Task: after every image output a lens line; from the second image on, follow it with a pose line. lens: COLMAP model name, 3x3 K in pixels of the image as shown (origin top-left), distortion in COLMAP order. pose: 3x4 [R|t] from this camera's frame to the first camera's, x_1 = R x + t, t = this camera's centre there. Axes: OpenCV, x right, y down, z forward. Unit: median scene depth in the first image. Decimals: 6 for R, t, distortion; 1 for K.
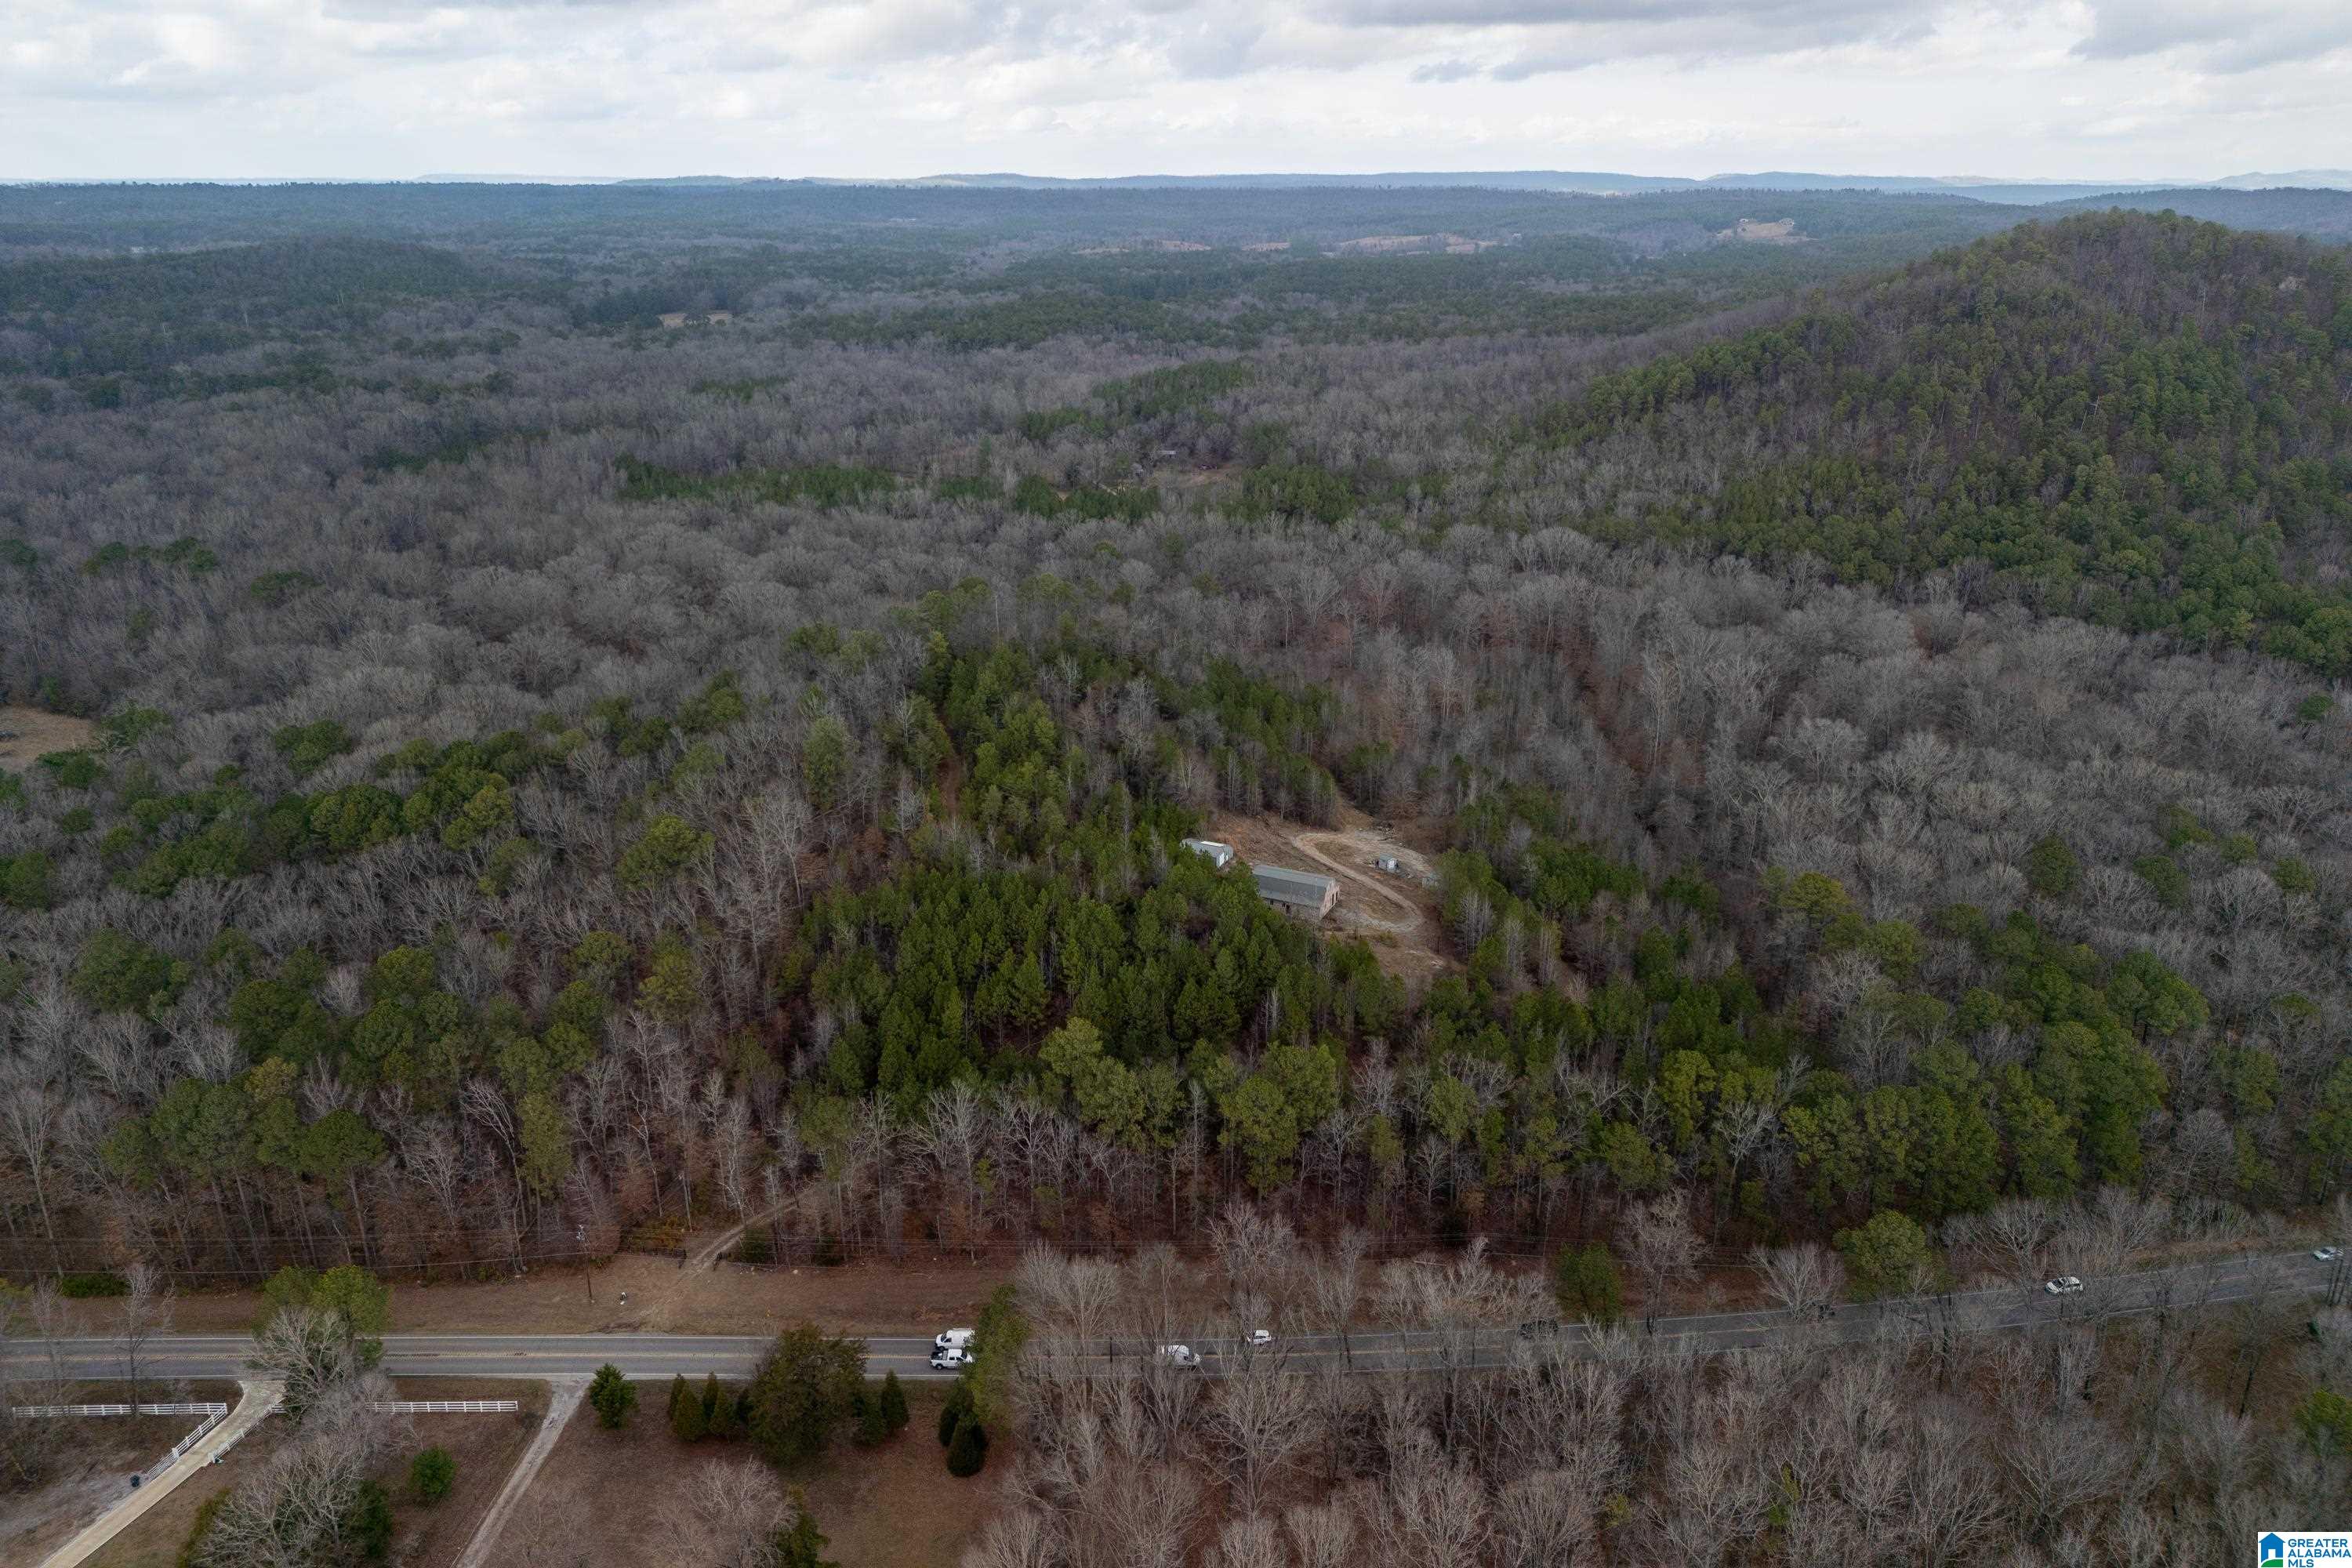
lens RADIAL K [[1639.2, 0, 1178.2], [0, 1639.2, 801.6], [0, 0, 1]] dist [0.071181, -0.065915]
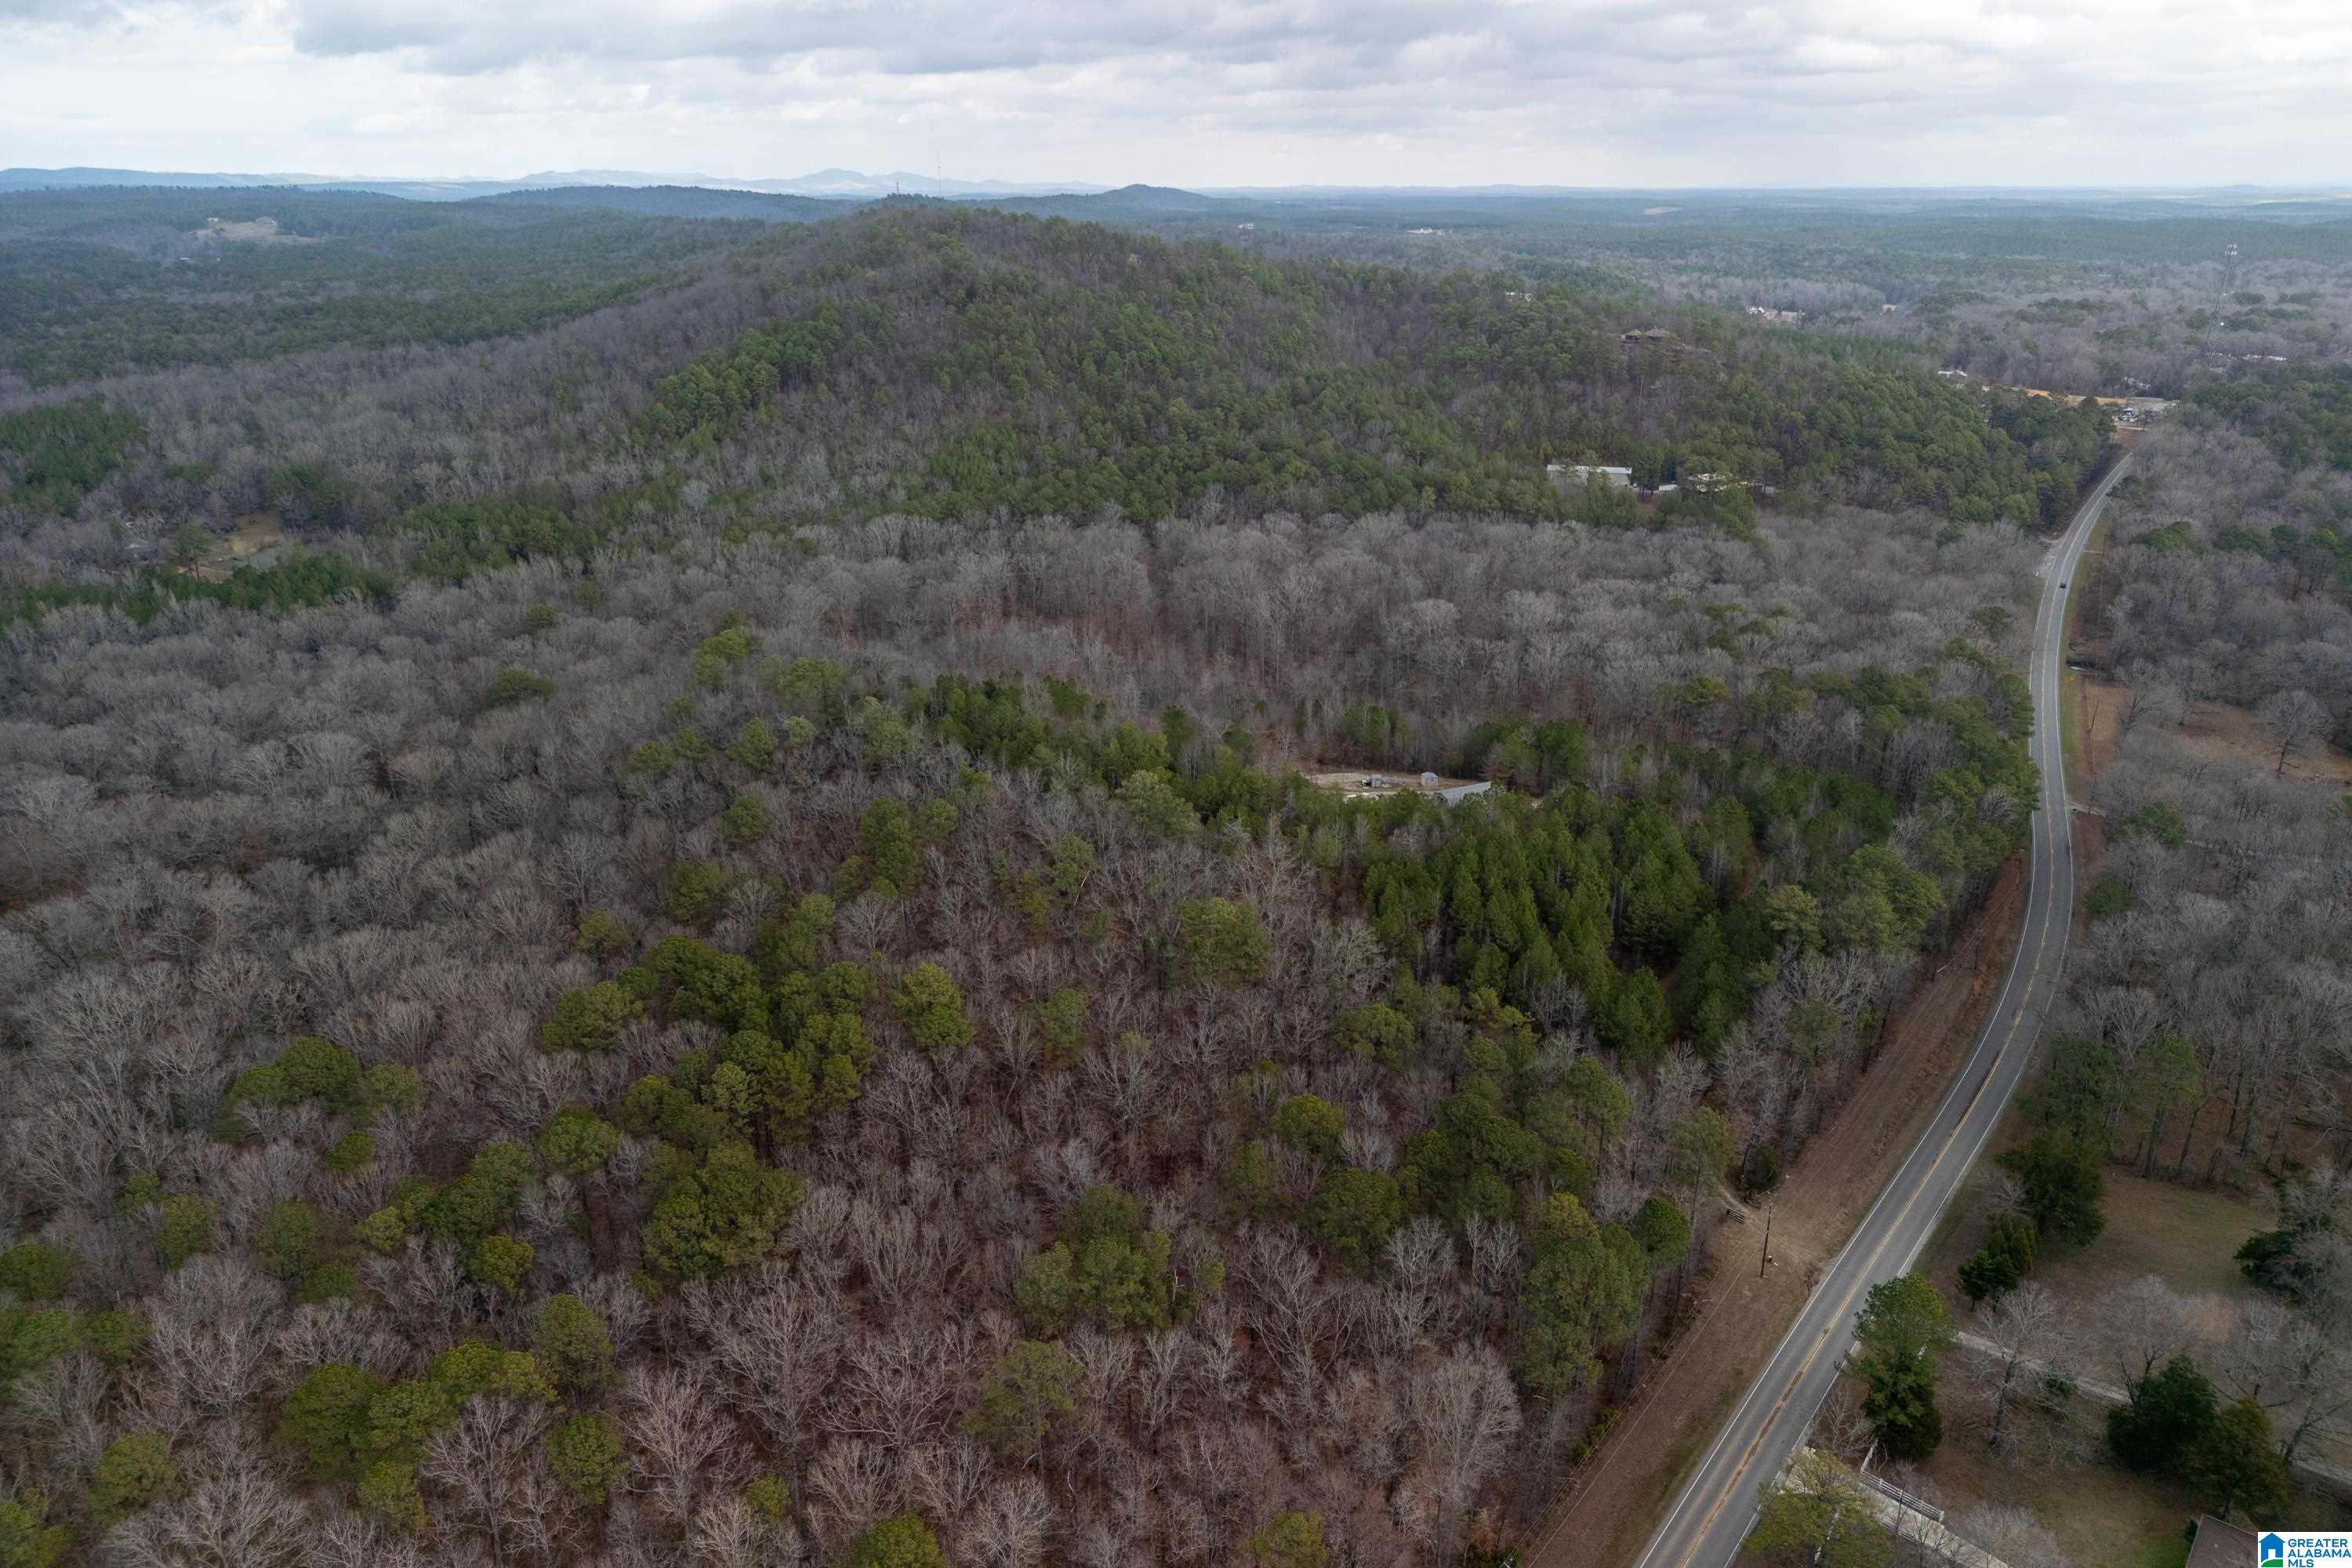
lens RADIAL K [[1682.8, 0, 1176.0], [0, 1682.8, 784.0], [0, 0, 1]] dist [0.050295, -0.048193]
pose [[0.614387, -0.270531, 0.741176, -0.493970], [0.281283, 0.952758, 0.114593, -0.080279], [-0.737163, 0.138075, 0.661458, 0.211683]]
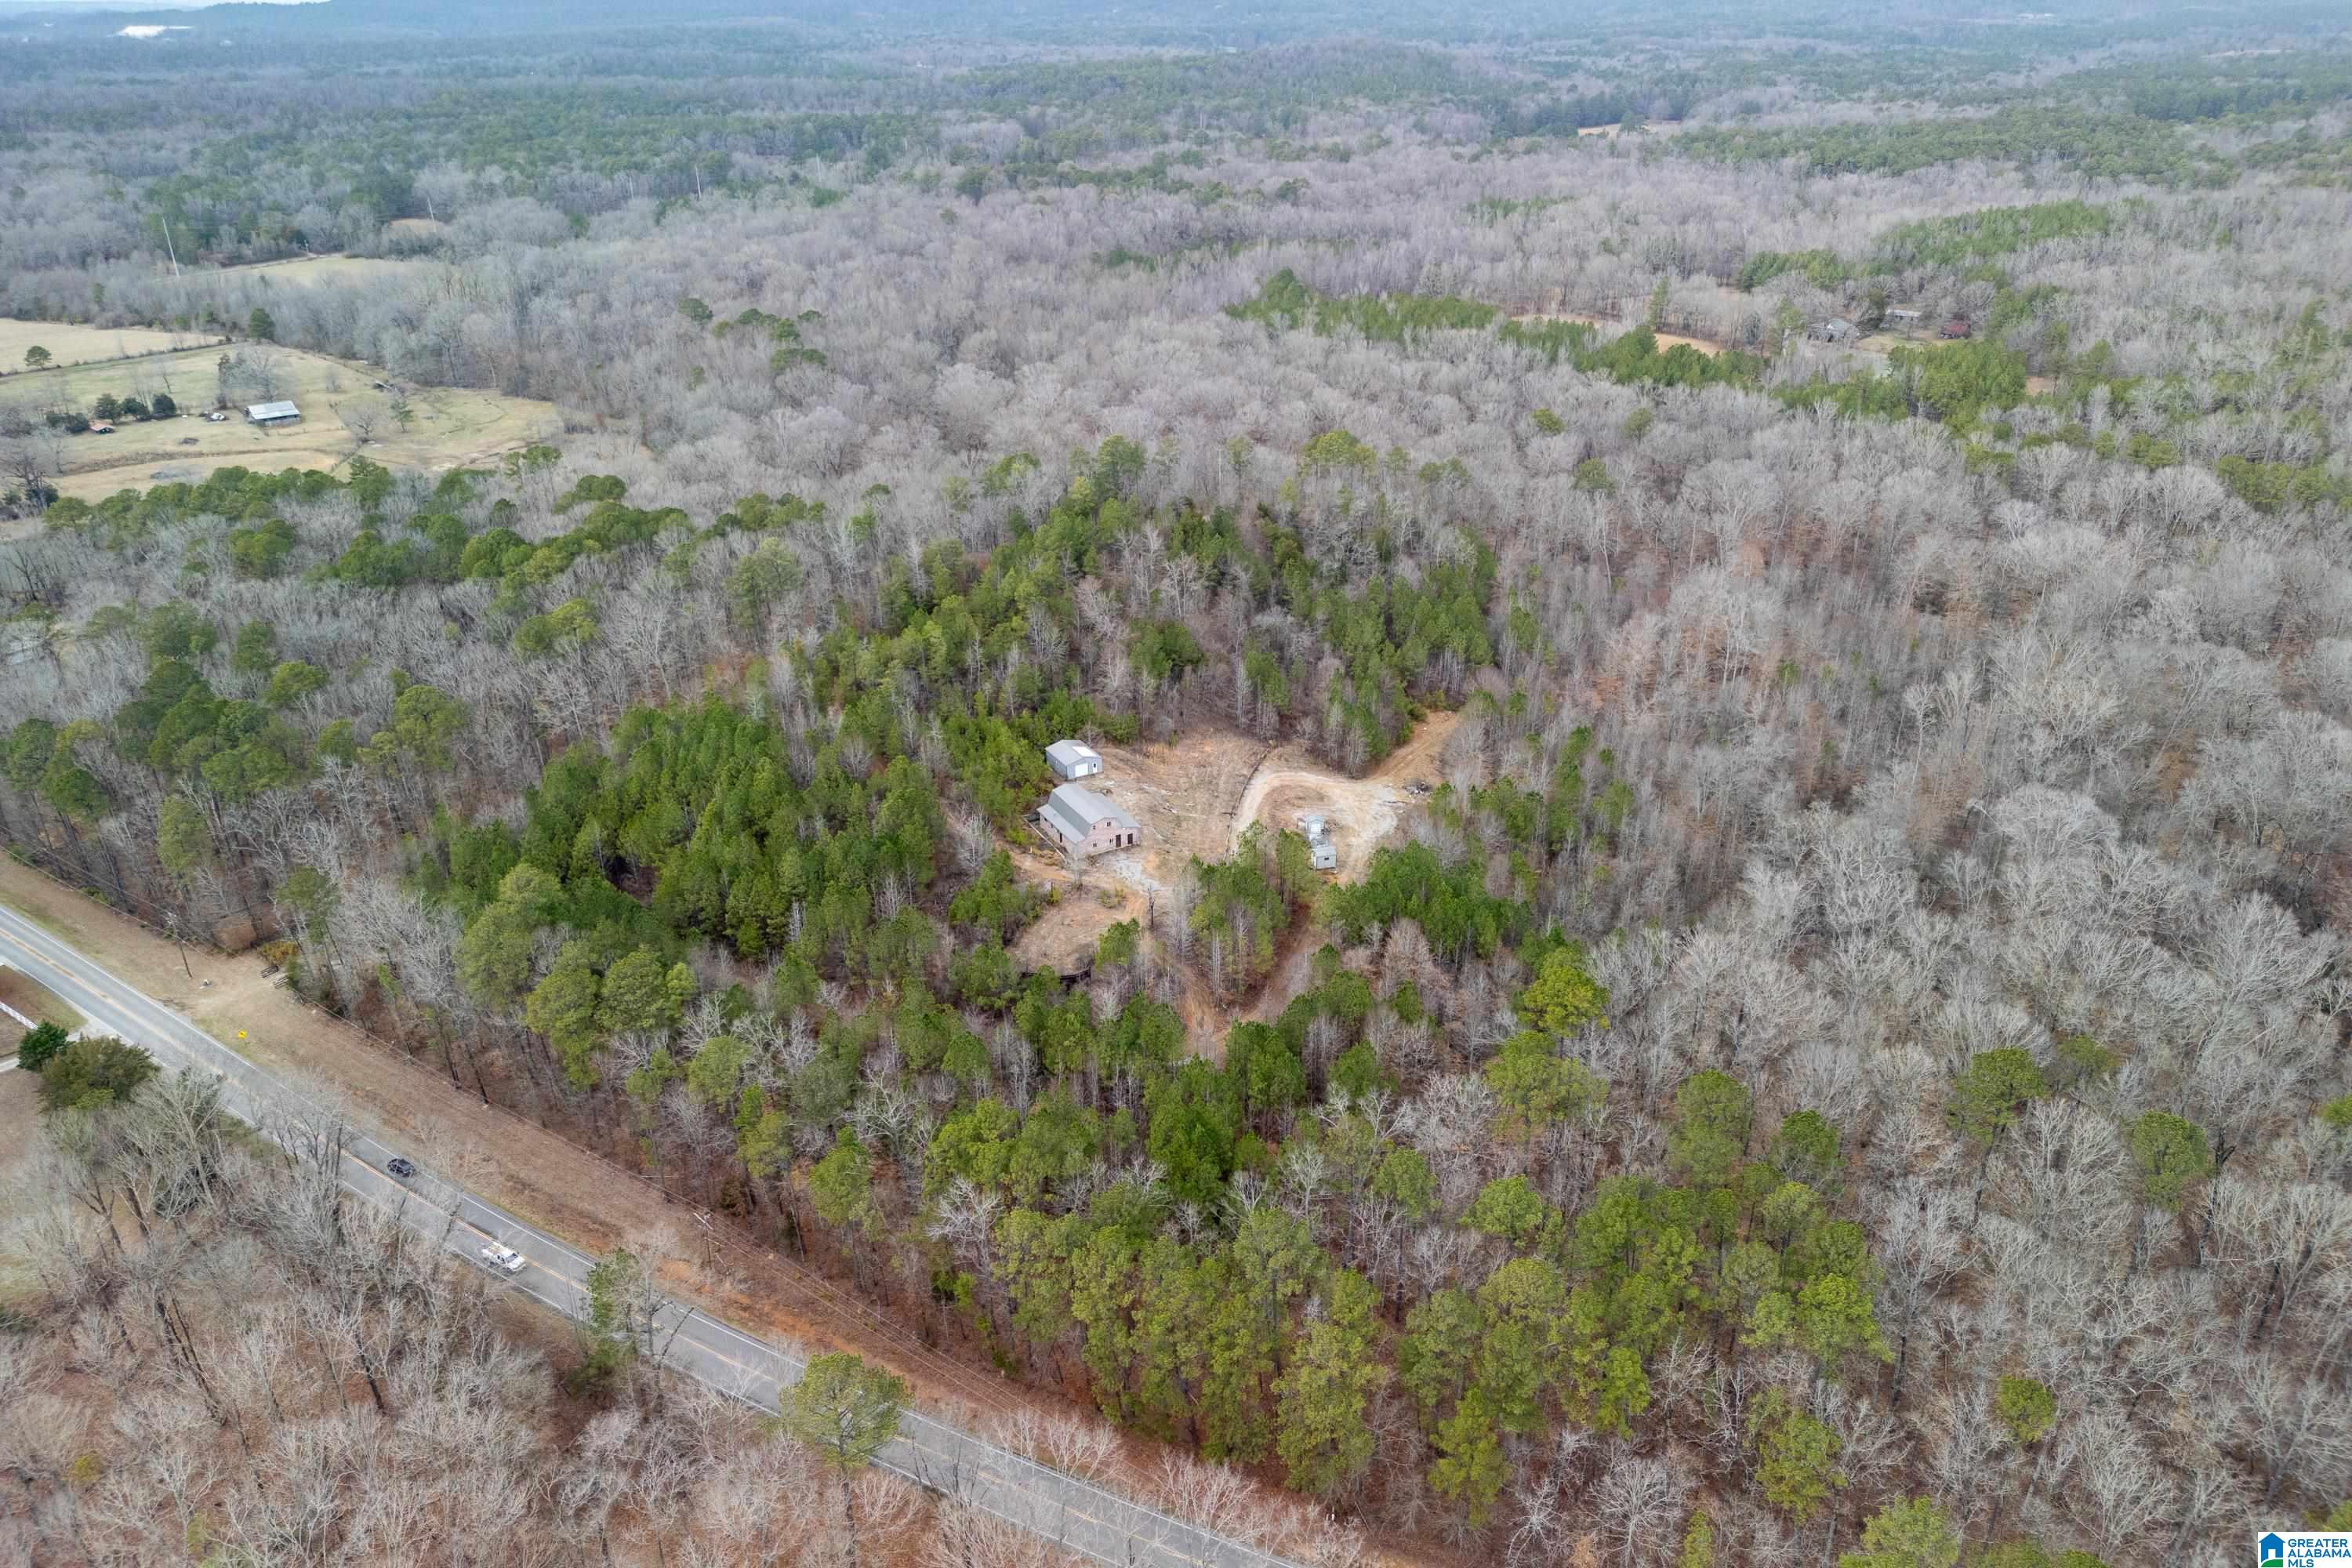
lens RADIAL K [[1675.2, 0, 1188.2], [0, 1675.2, 861.8], [0, 0, 1]] dist [0.101427, -0.142858]
pose [[0.808134, 0.257533, -0.529714, 0.337680], [-0.186884, 0.964989, 0.184042, -0.057038], [0.558565, -0.049736, 0.827969, 0.149440]]
